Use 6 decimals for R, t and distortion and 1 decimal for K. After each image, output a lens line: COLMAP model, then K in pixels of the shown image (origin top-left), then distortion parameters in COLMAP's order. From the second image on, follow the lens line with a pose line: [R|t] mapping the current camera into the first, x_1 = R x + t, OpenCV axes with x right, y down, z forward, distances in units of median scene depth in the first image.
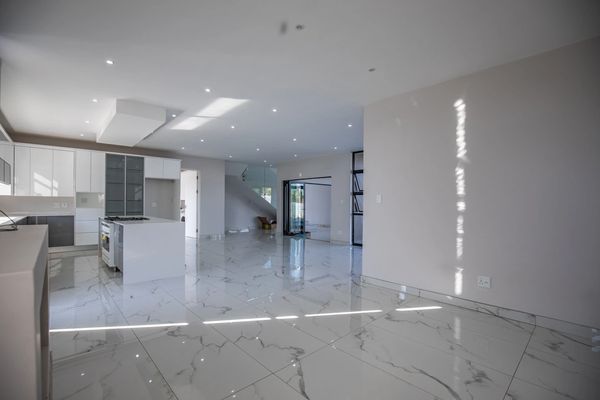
lens RADIAL K [[275.5, 0, 301.1], [0, 275.5, 201.3], [0, 0, 1]] dist [-0.030384, -0.000360]
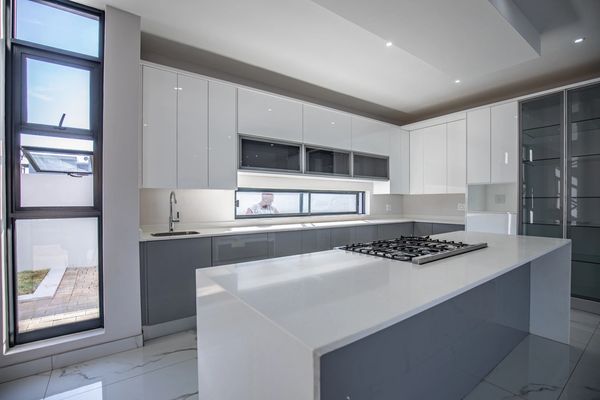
lens RADIAL K [[275.5, 0, 301.0], [0, 275.5, 201.8], [0, 0, 1]] dist [-0.030384, -0.000360]
pose [[-0.124037, -0.001461, -0.992277, -0.204229], [-0.000593, 0.999999, -0.001398, 0.003705], [0.992277, 0.000415, -0.124038, 0.698376]]
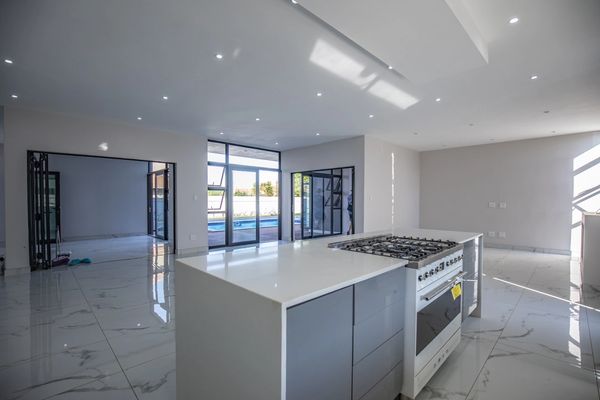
lens RADIAL K [[275.5, 0, 302.8], [0, 275.5, 202.9], [0, 0, 1]] dist [-0.030384, -0.000360]
pose [[-0.032560, -0.017424, 0.999318, -0.800409], [-0.005738, 0.999835, 0.017246, -0.001350], [-0.999453, -0.005172, -0.032655, 0.887163]]
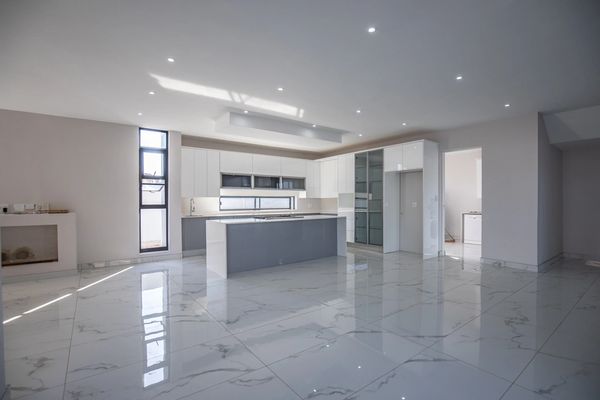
lens RADIAL K [[275.5, 0, 302.1], [0, 275.5, 202.1], [0, 0, 1]] dist [-0.030384, -0.000360]
pose [[-0.089191, -0.003863, -0.996007, 0.333317], [0.004563, 0.999980, -0.004287, 0.007065], [0.996004, -0.004927, -0.089171, 0.926091]]
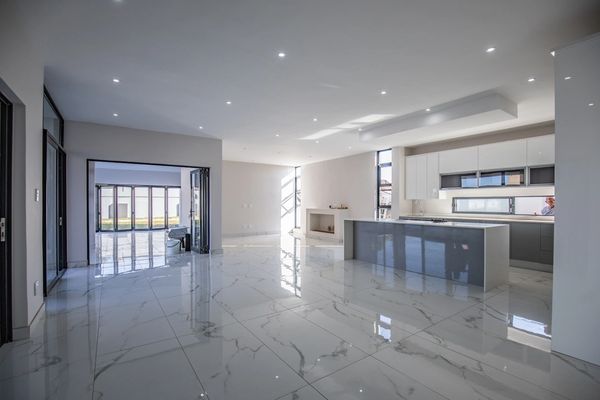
lens RADIAL K [[275.5, 0, 304.9], [0, 275.5, 201.5], [0, 0, 1]] dist [-0.030384, -0.000360]
pose [[-0.991505, -0.007958, 0.129826, -0.282079], [-0.009267, 0.999912, -0.009485, 0.007465], [-0.129739, -0.010607, -0.991491, 1.578229]]
